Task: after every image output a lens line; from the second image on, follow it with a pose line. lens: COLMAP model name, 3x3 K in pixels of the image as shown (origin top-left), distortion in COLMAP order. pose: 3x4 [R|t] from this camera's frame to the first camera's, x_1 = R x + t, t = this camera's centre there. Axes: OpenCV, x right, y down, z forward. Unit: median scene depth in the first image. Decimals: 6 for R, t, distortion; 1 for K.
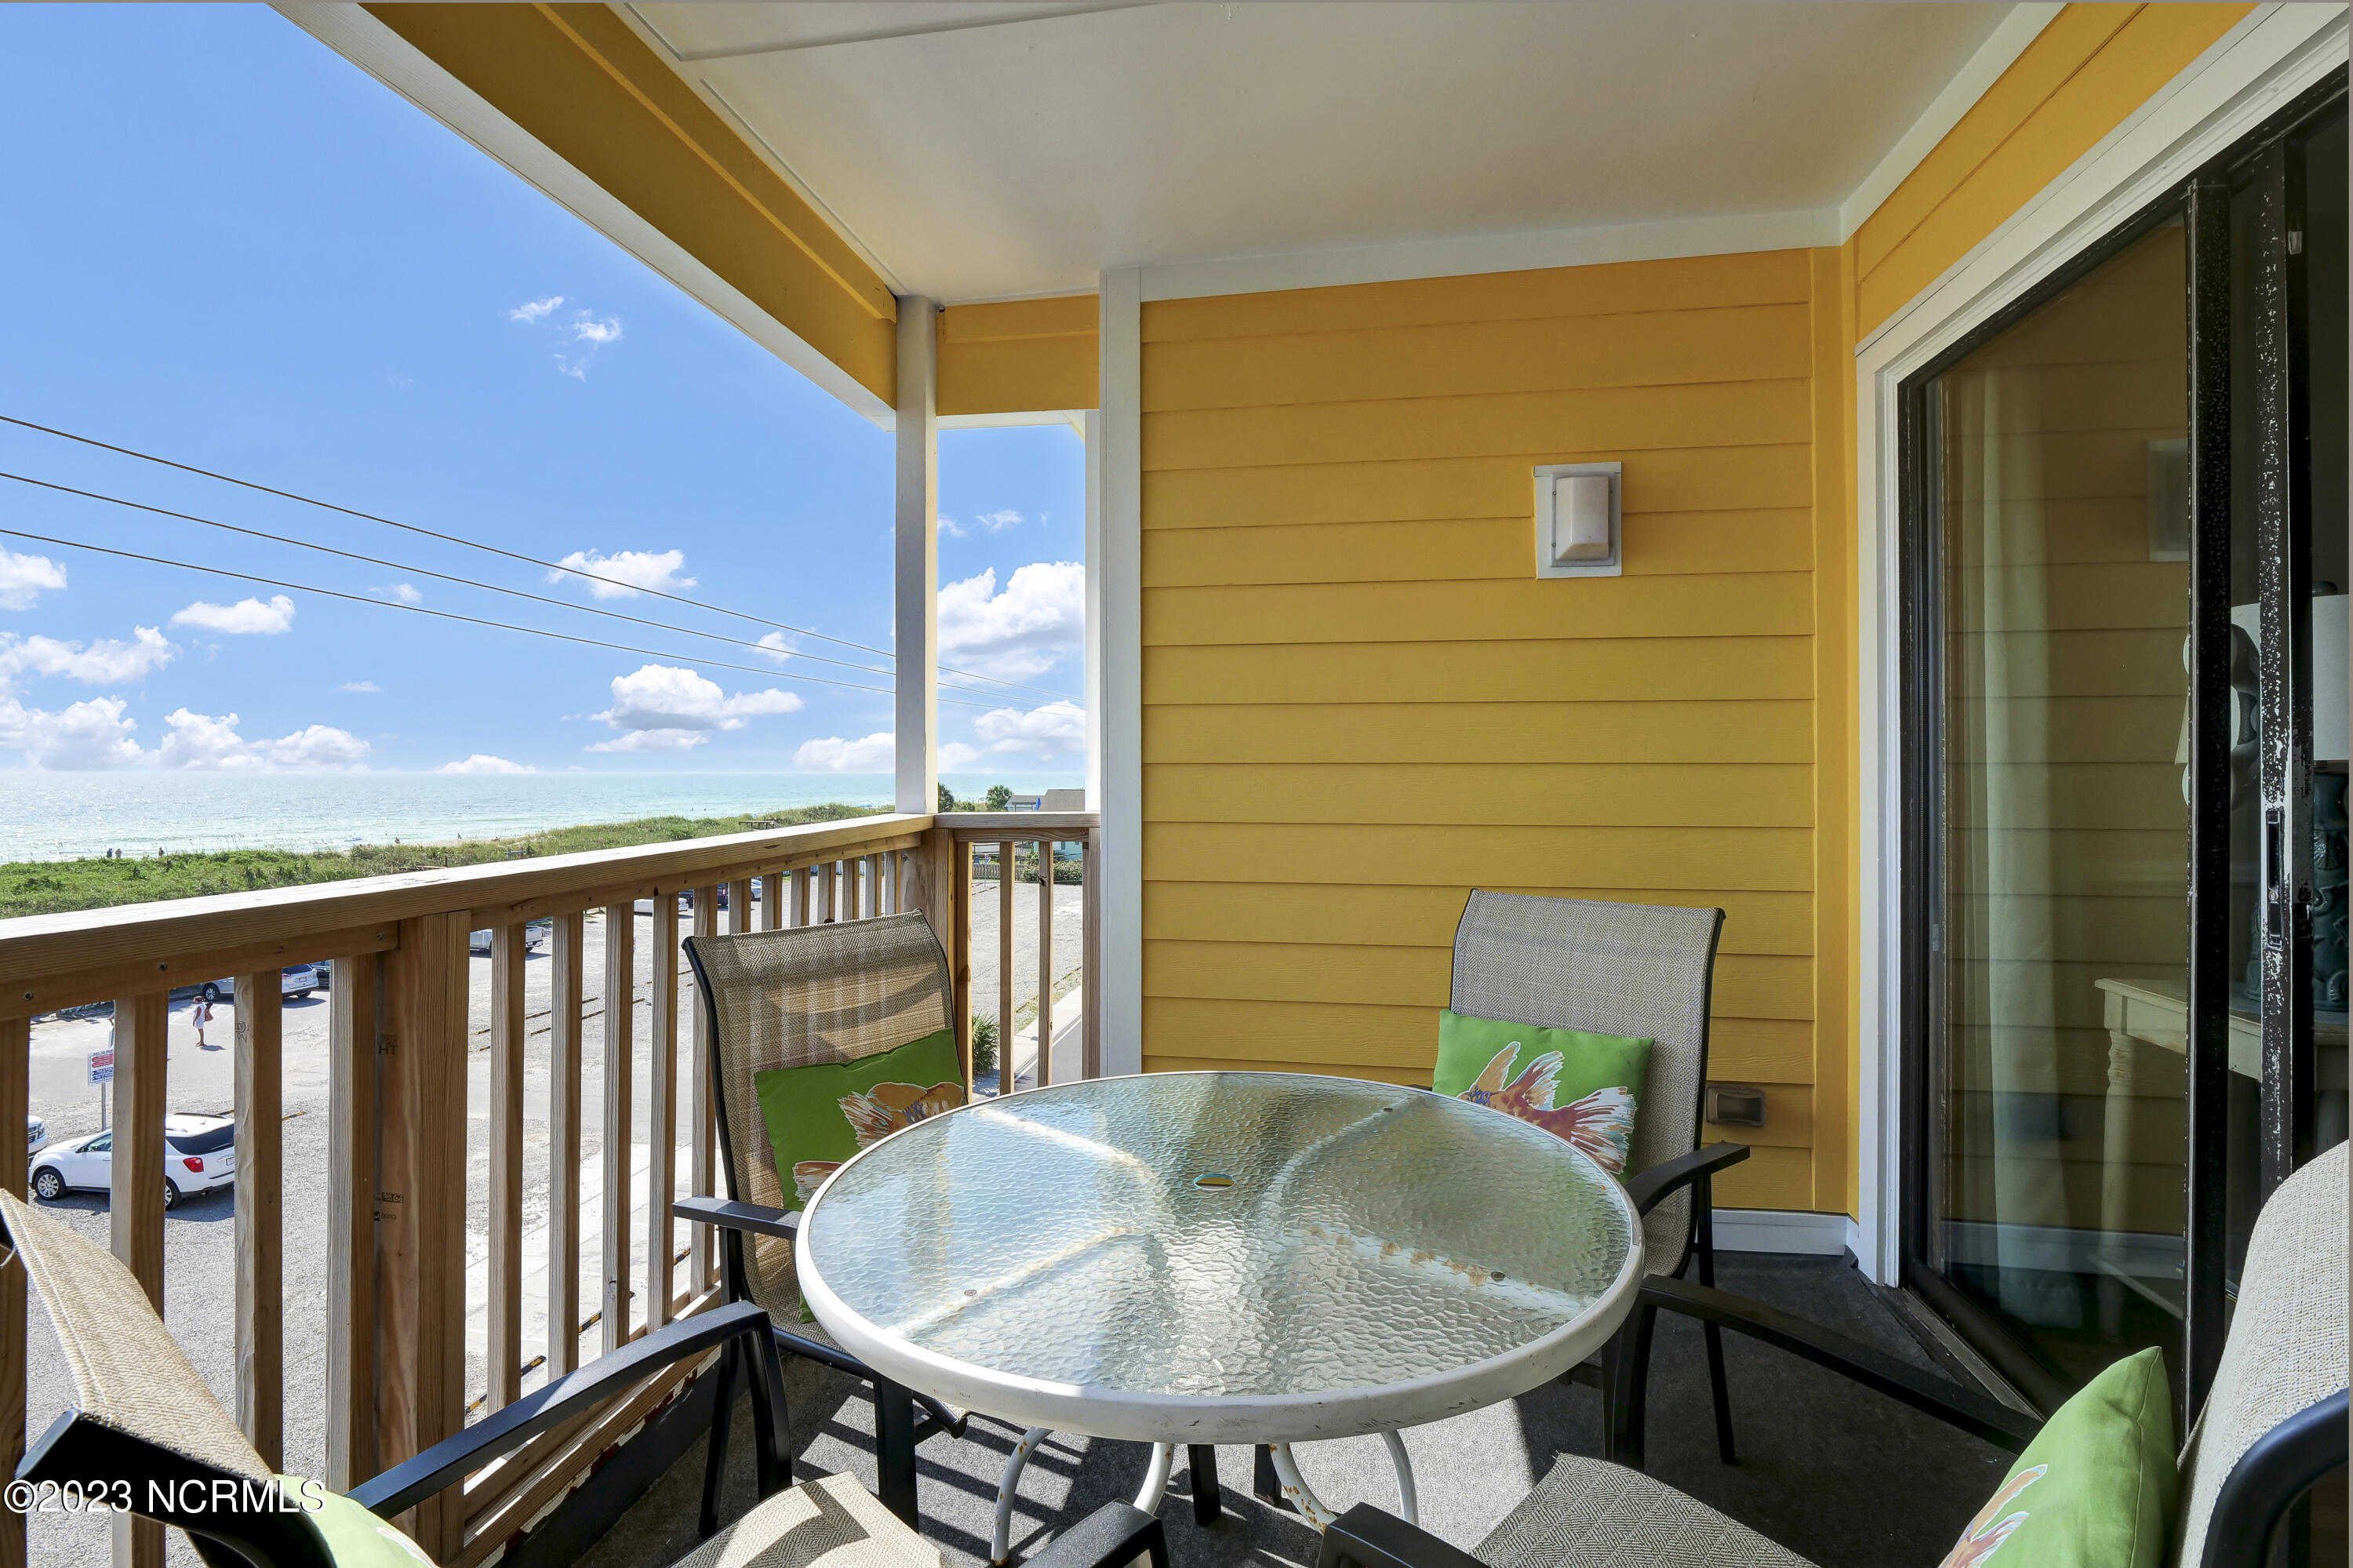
lens RADIAL K [[1148.9, 0, 1175.2], [0, 1148.9, 761.3], [0, 0, 1]] dist [0.001062, -0.010259]
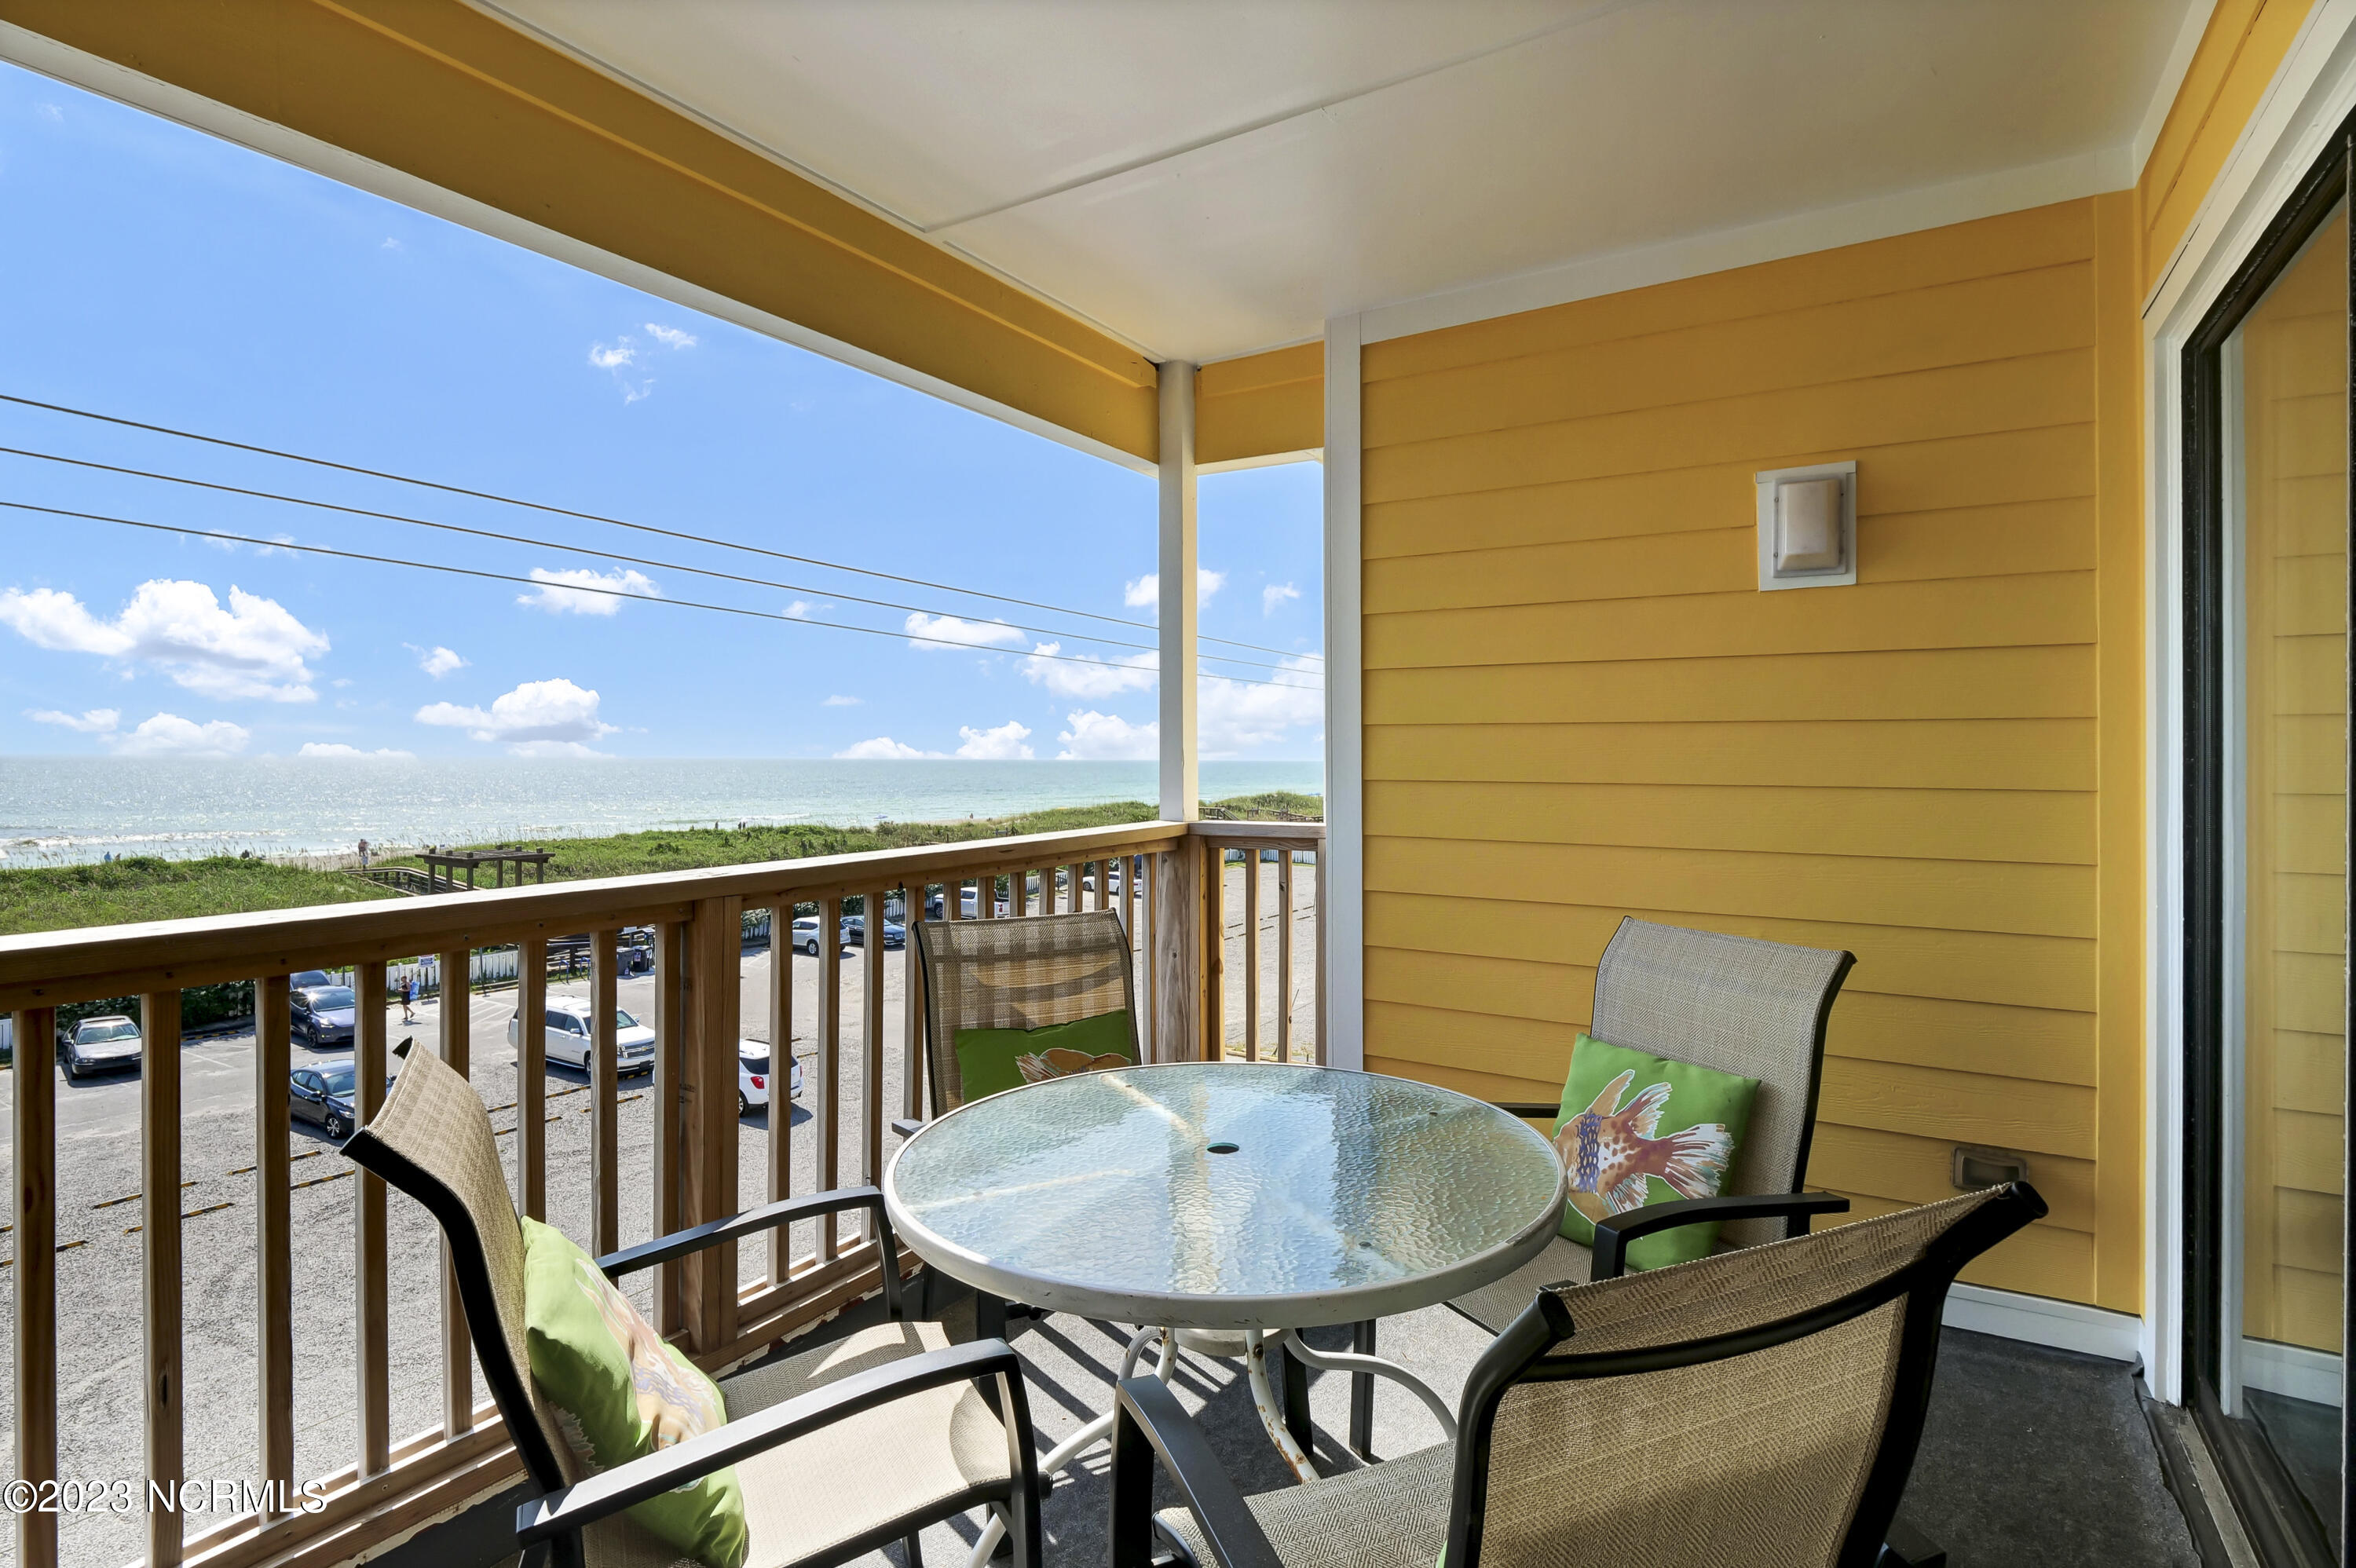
lens RADIAL K [[1189.1, 0, 1162.7], [0, 1189.1, 758.0], [0, 0, 1]] dist [0.004446, -0.008370]
pose [[0.924386, 0.002883, -0.381447, 0.238990], [-0.000070, 0.999973, 0.007389, -0.029096], [0.381458, -0.006804, 0.924361, -0.094789]]
